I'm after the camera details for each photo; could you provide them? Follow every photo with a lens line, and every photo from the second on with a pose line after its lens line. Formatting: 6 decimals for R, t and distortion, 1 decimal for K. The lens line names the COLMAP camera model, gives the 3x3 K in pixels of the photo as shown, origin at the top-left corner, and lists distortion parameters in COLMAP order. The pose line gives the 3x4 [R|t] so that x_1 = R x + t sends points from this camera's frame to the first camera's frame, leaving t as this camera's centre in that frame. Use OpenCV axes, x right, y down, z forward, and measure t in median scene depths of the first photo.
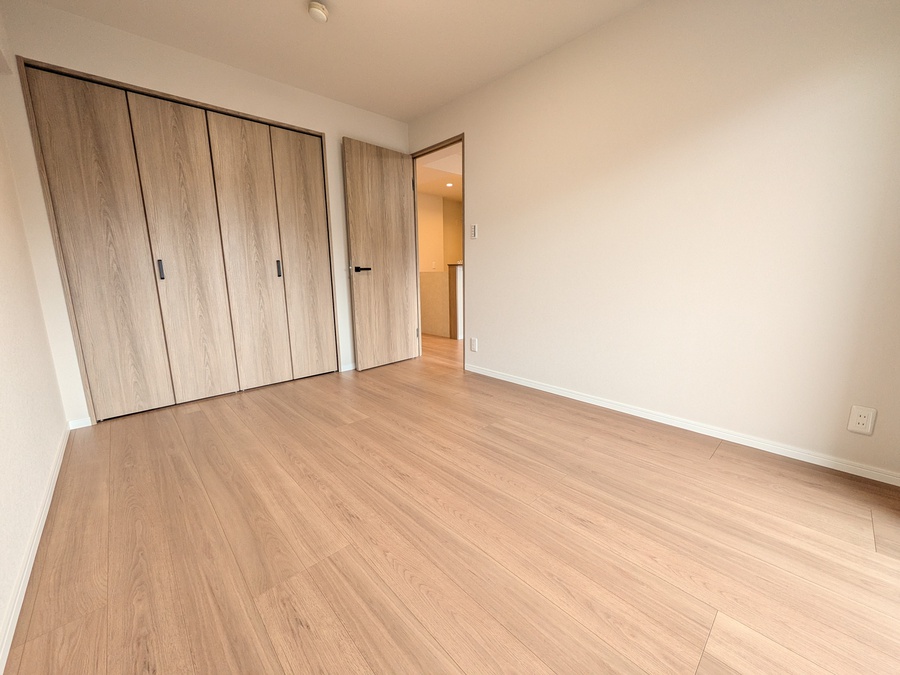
lens RADIAL K [[357.8, 0, 451.1], [0, 357.8, 336.2], [0, 0, 1]] dist [-0.000165, -0.000122]
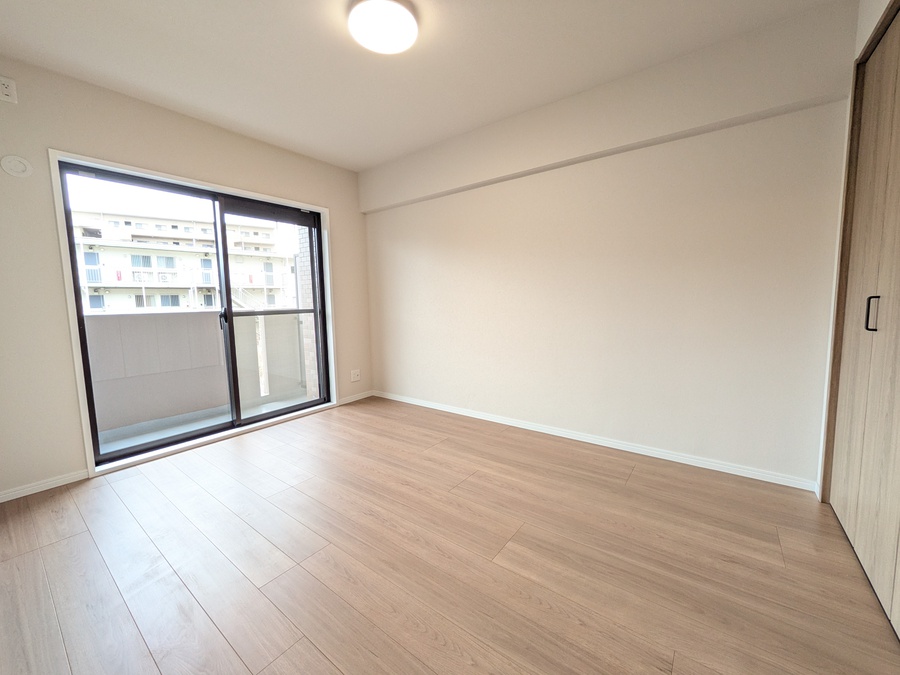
lens RADIAL K [[357.8, 0, 446.8], [0, 357.8, 335.3], [0, 0, 1]] dist [-0.000165, -0.000122]
pose [[-0.987134, 0.050218, -0.151806, -0.121435], [0.007596, 0.963056, 0.269192, -0.478293], [0.159717, 0.264576, -0.951047, 2.264326]]
